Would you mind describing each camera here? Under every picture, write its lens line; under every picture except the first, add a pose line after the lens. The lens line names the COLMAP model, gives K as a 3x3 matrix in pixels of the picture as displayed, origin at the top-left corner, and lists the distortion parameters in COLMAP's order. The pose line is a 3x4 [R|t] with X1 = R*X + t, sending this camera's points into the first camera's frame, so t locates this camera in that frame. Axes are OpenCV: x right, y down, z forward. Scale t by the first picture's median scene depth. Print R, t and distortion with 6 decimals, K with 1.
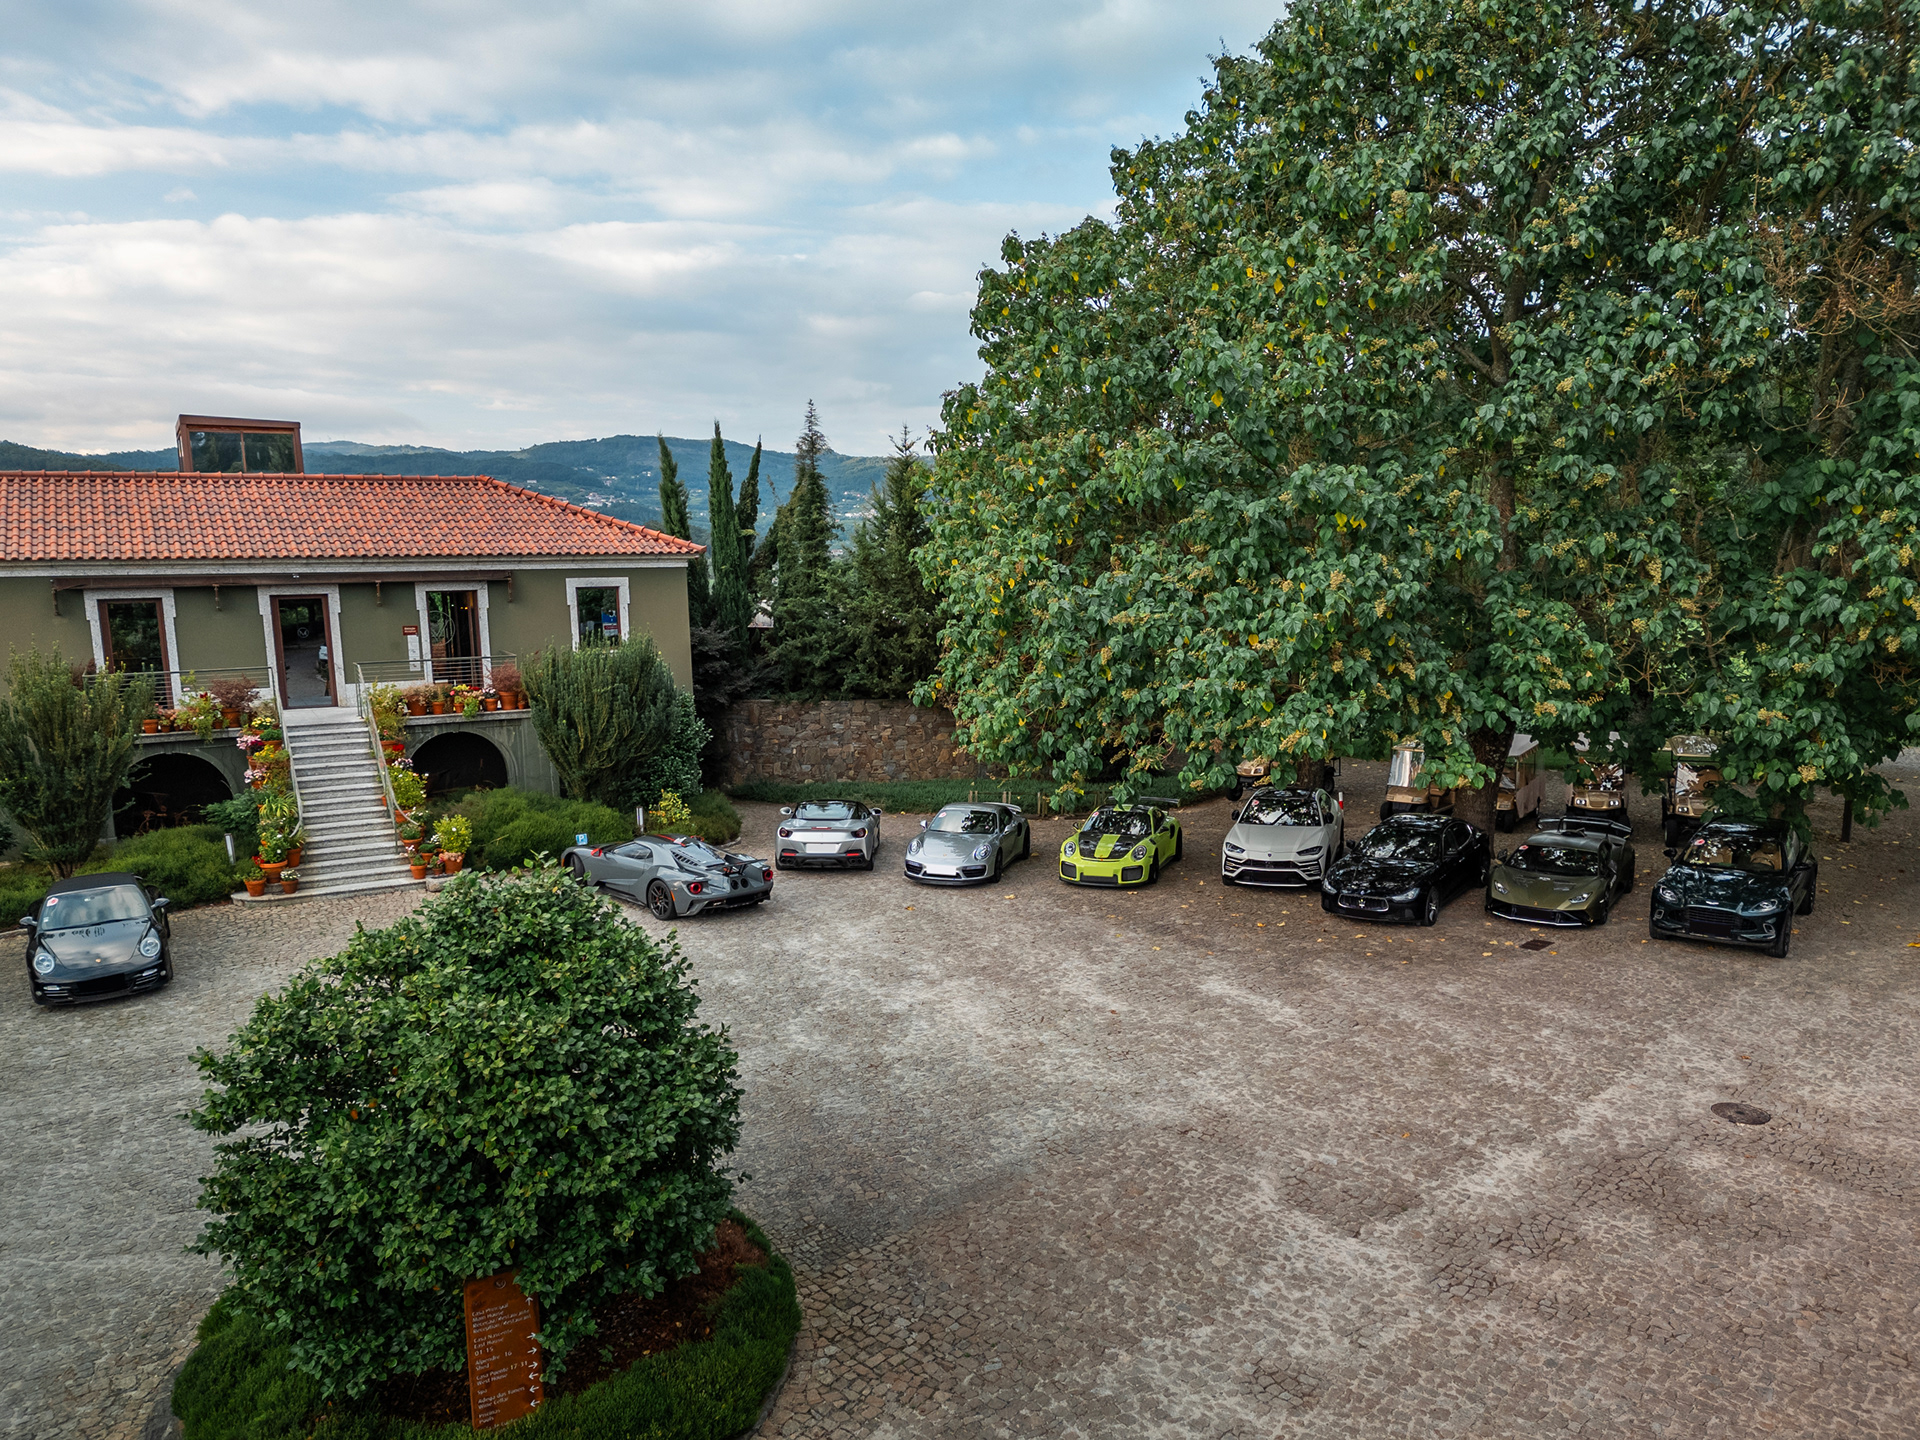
lens RADIAL K [[1477.7, 0, 1007.5], [0, 1477.7, 722.5], [0, 0, 1]] dist [0.091090, -0.120477]
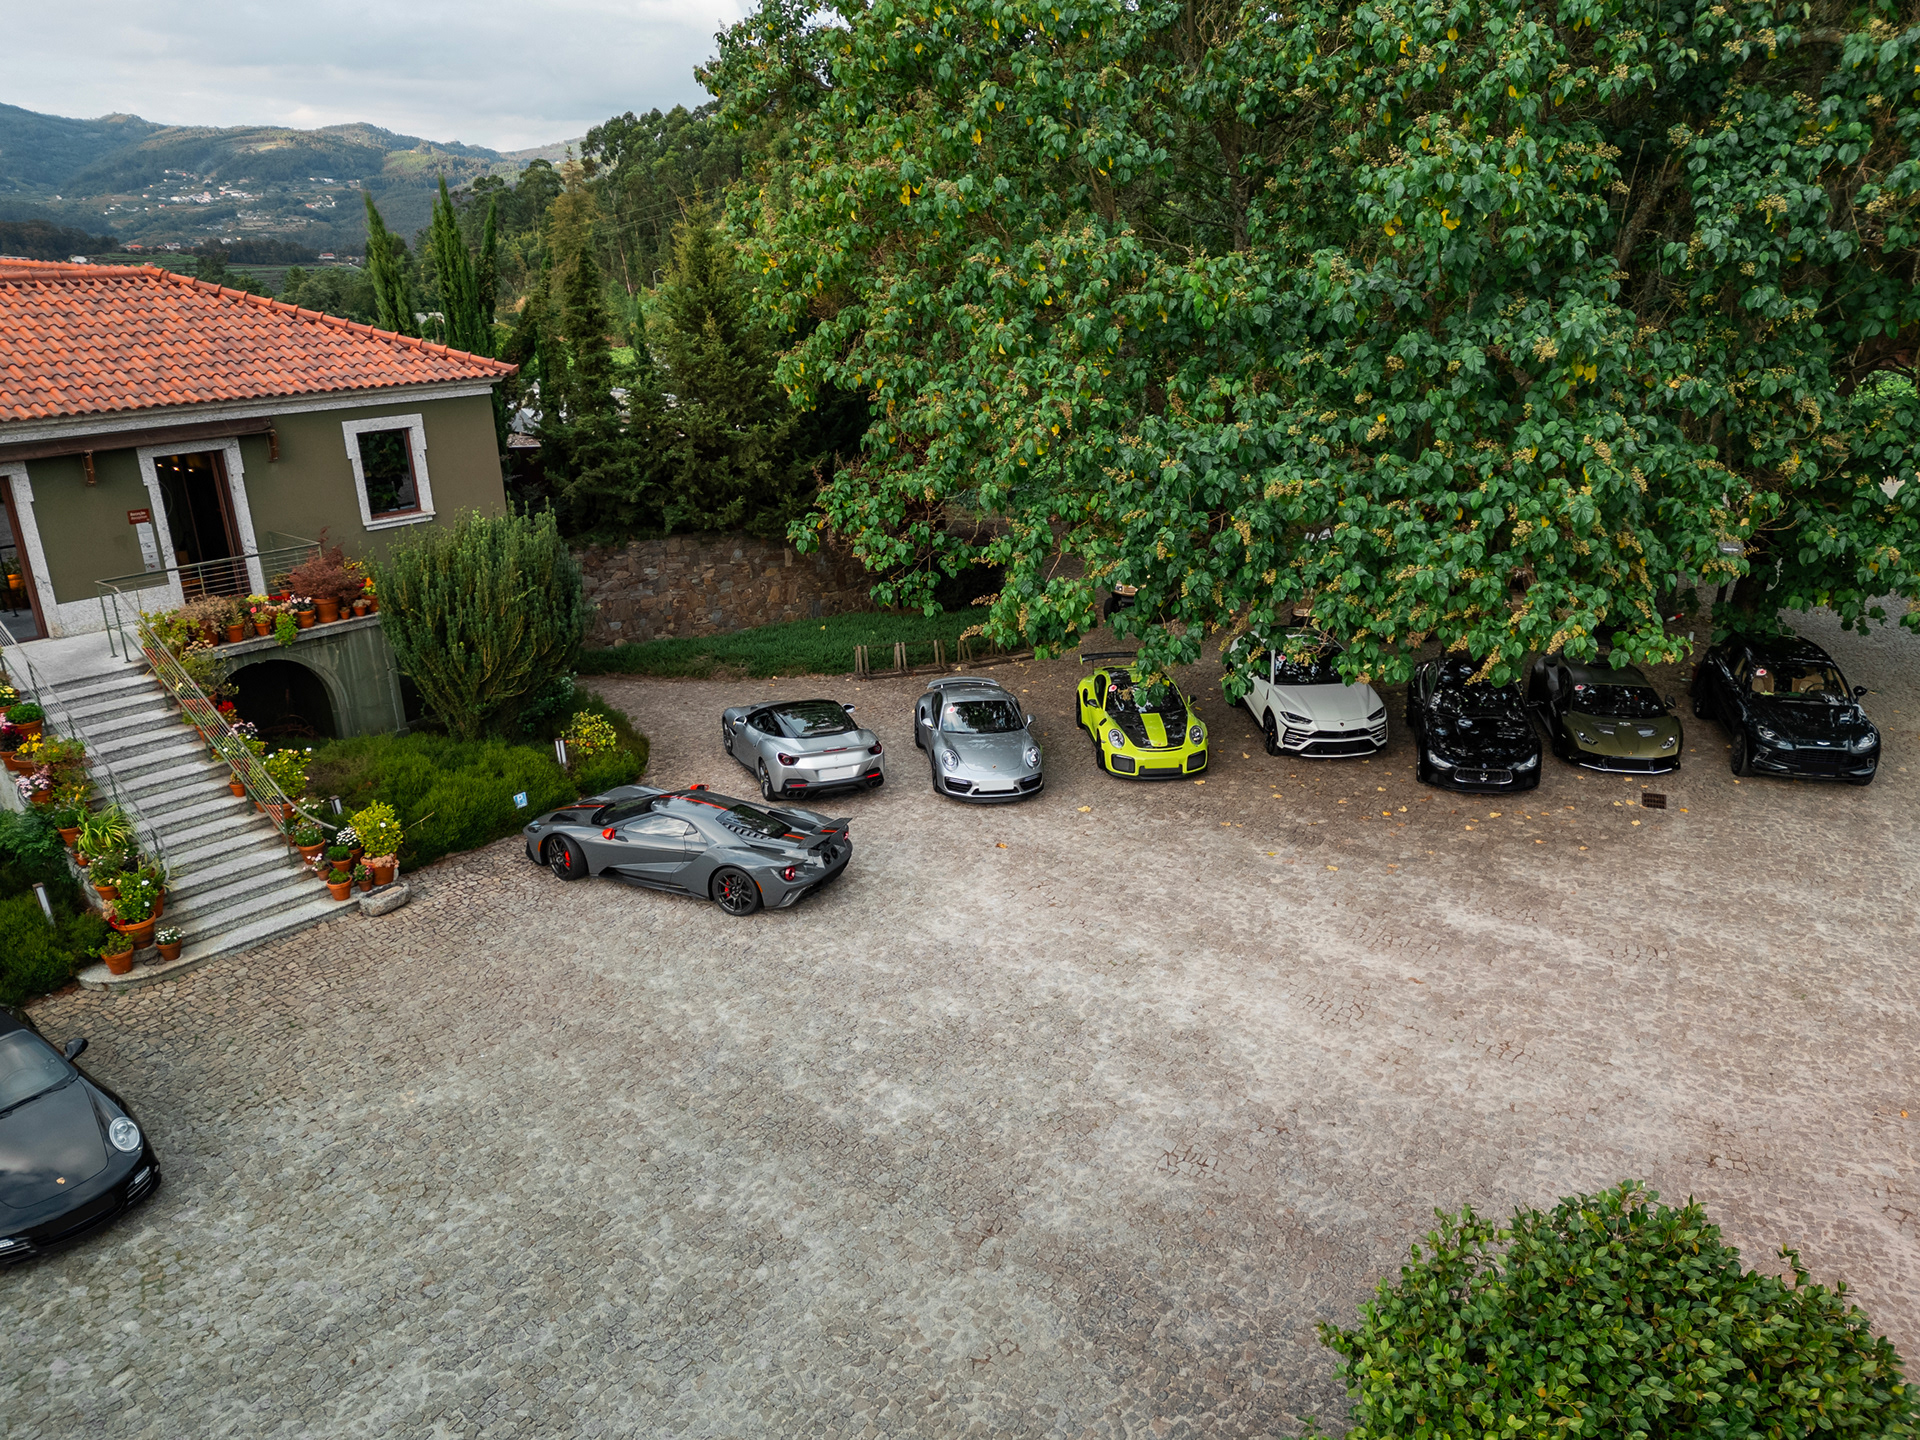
lens RADIAL K [[1477.7, 0, 1007.5], [0, 1477.7, 722.5], [0, 0, 1]] dist [0.091090, -0.120477]
pose [[0.932702, -0.117961, 0.340810, -0.323470], [0.050315, 0.978316, 0.200916, -0.104420], [-0.357120, -0.170247, 0.918412, 0.236275]]
